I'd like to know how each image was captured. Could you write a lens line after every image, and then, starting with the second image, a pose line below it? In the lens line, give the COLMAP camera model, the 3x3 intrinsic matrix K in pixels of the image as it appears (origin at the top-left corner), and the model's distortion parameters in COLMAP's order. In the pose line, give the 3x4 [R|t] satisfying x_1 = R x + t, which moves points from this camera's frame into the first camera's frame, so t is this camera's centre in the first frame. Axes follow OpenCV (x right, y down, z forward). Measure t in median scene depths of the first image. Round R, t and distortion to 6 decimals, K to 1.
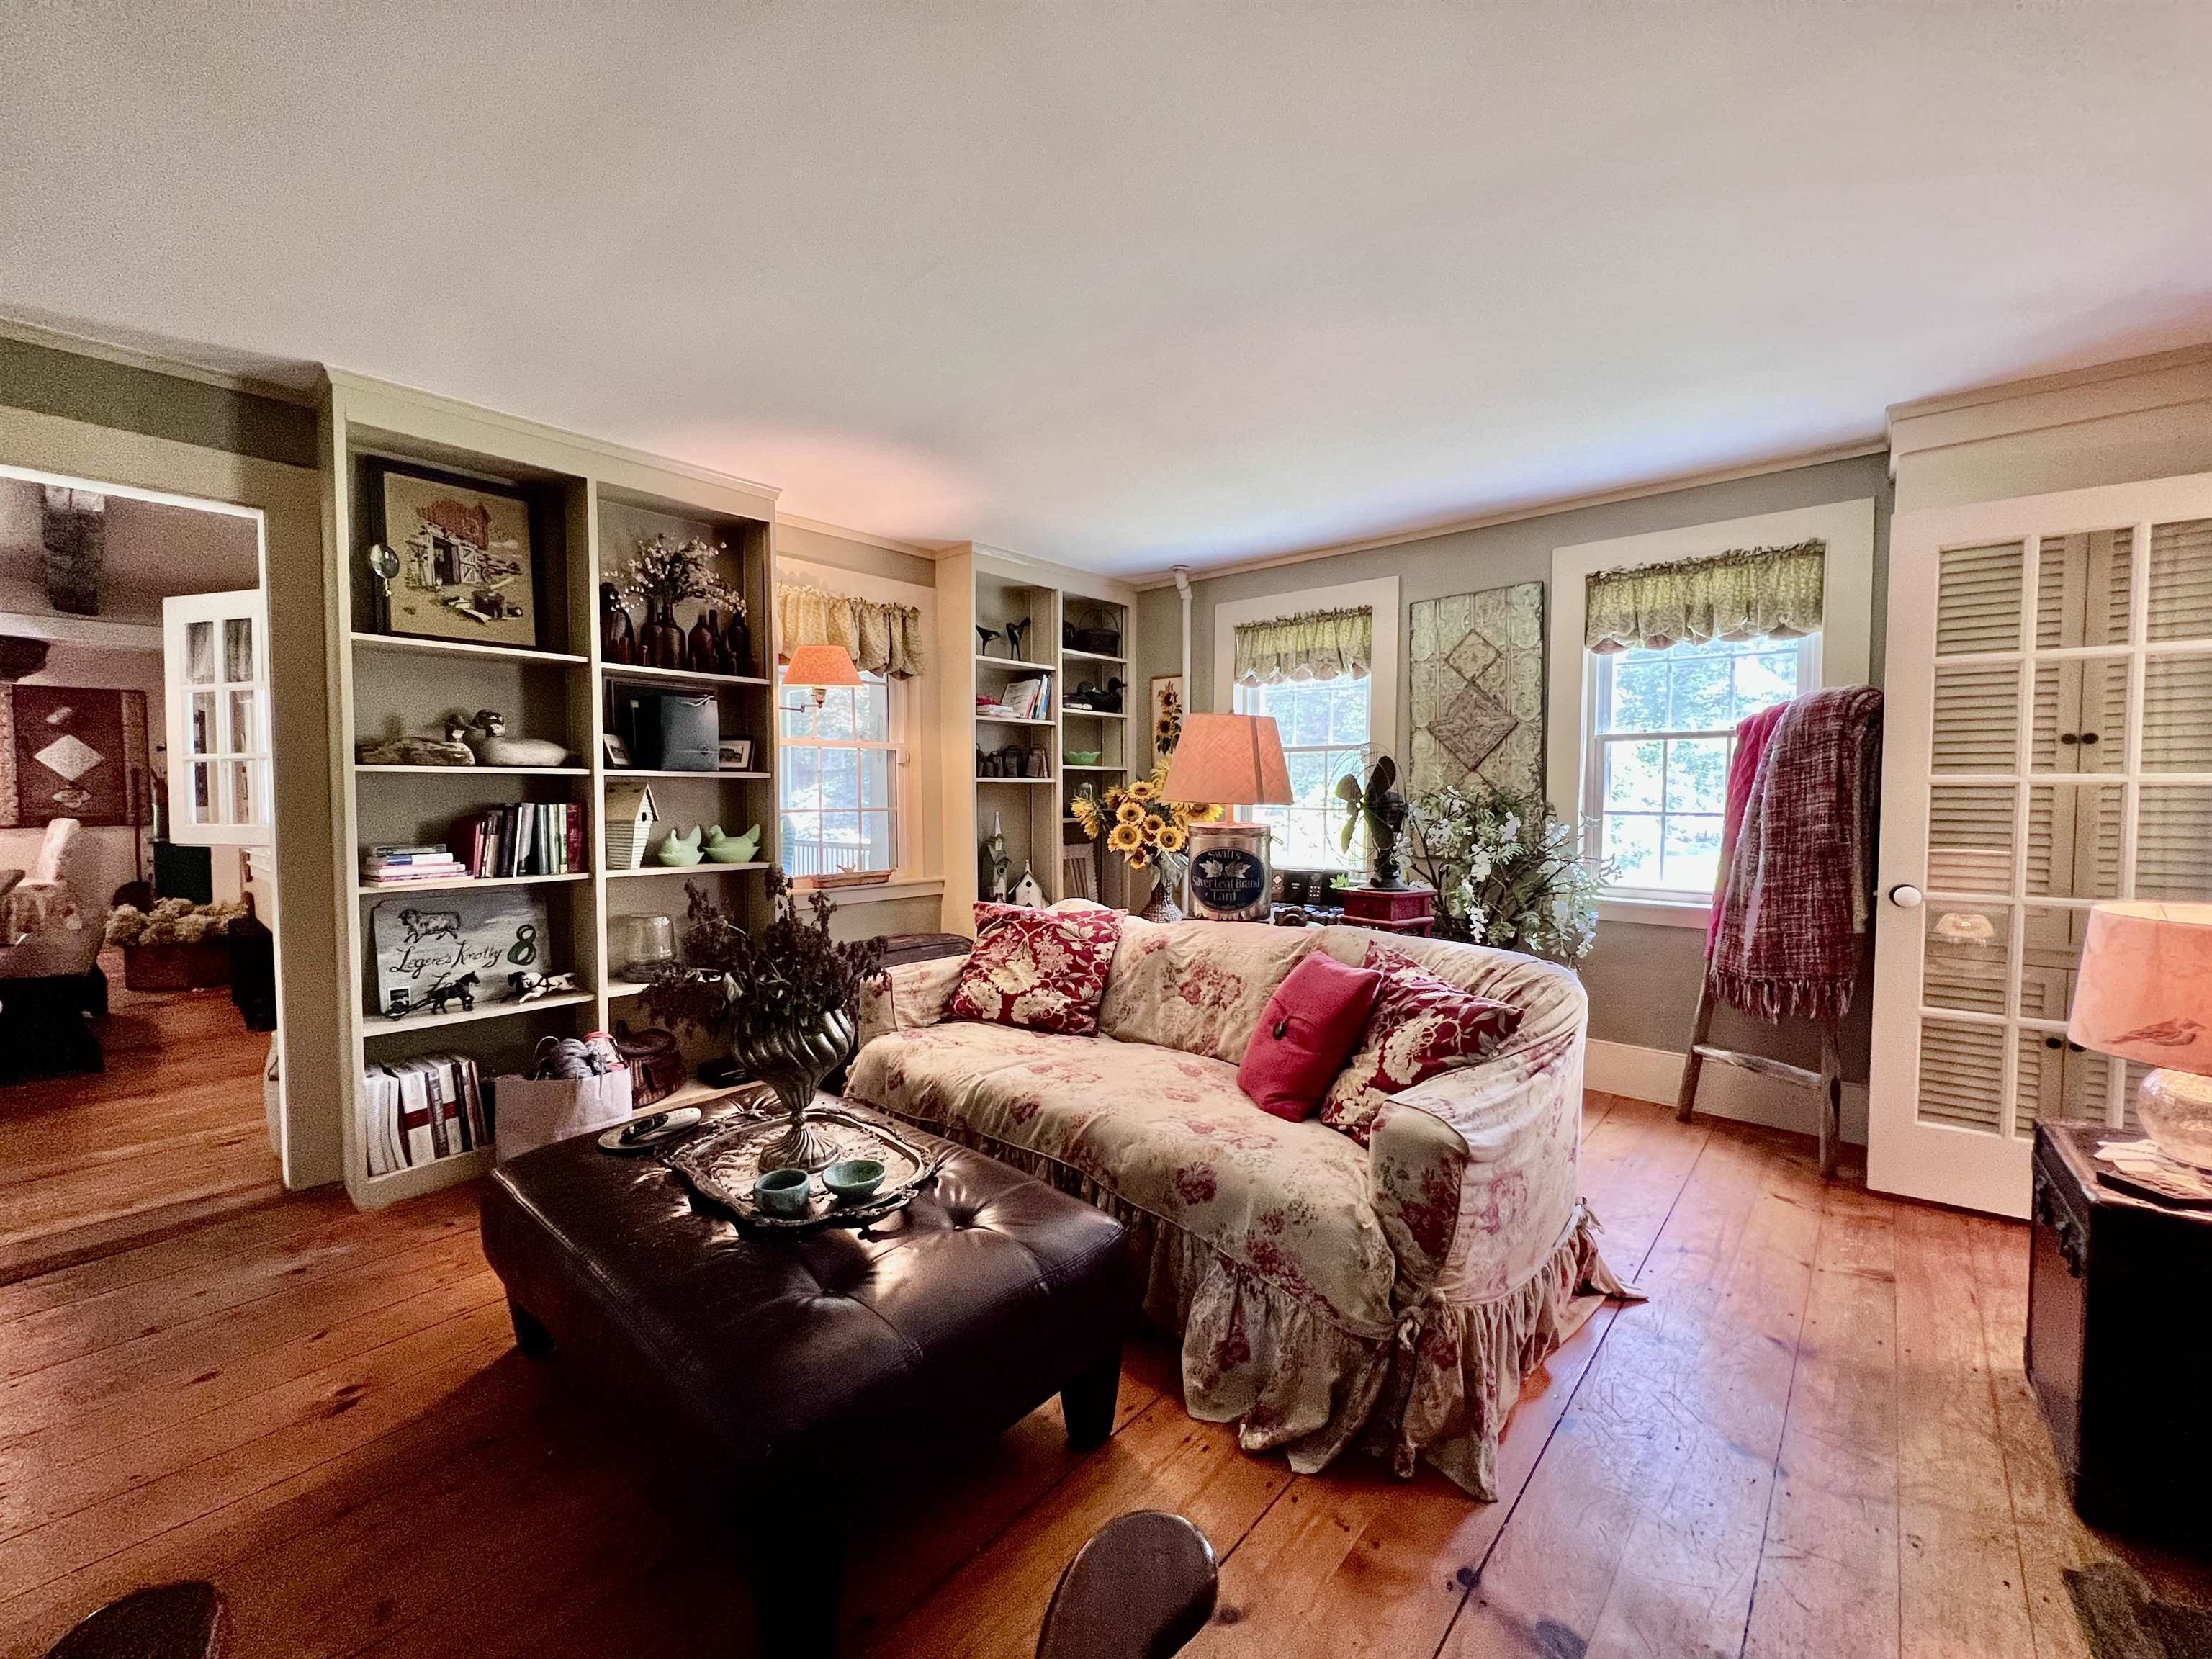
lens RADIAL K [[894.8, 0, 1108.1], [0, 894.8, 831.7], [0, 0, 1]] dist [0.002613, 0.000510]
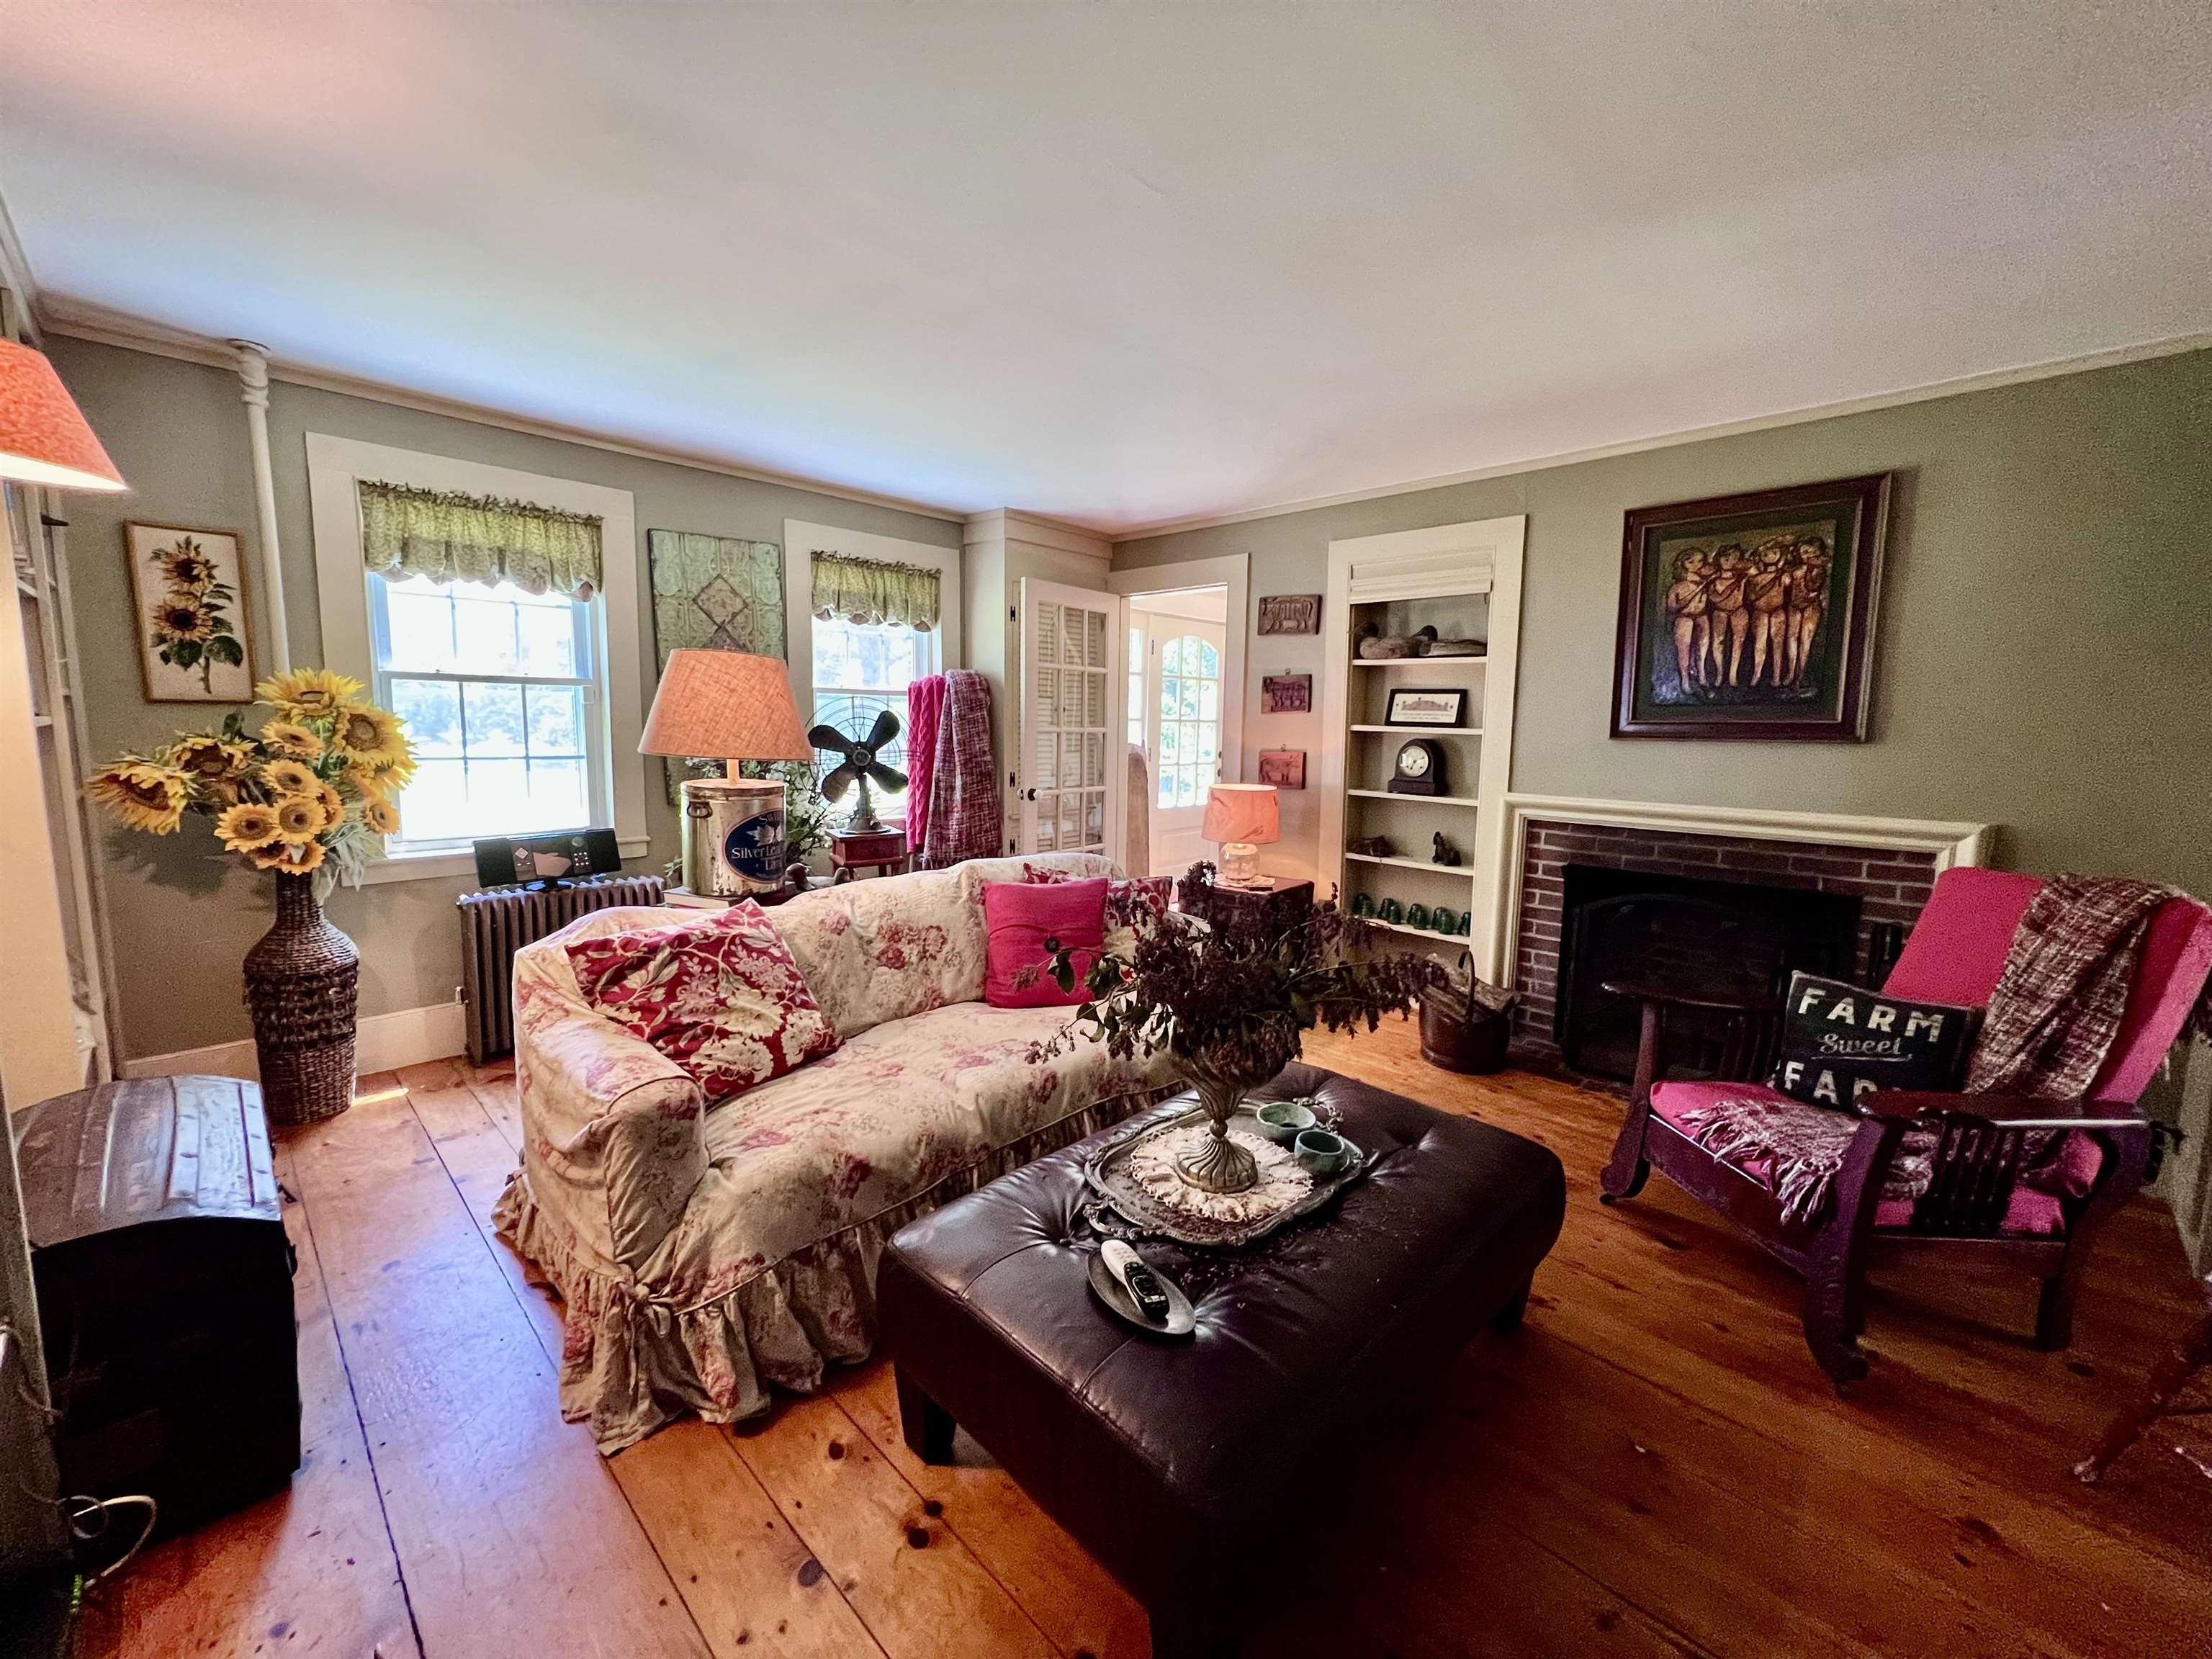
lens RADIAL K [[894.8, 0, 1092.5], [0, 894.8, 831.0], [0, 0, 1]] dist [0.002613, 0.000510]
pose [[0.048551, -0.124330, 0.991052, -0.698982], [0.031062, 0.991931, 0.122918, -0.057052], [-0.998338, 0.024817, 0.052022, 0.610713]]
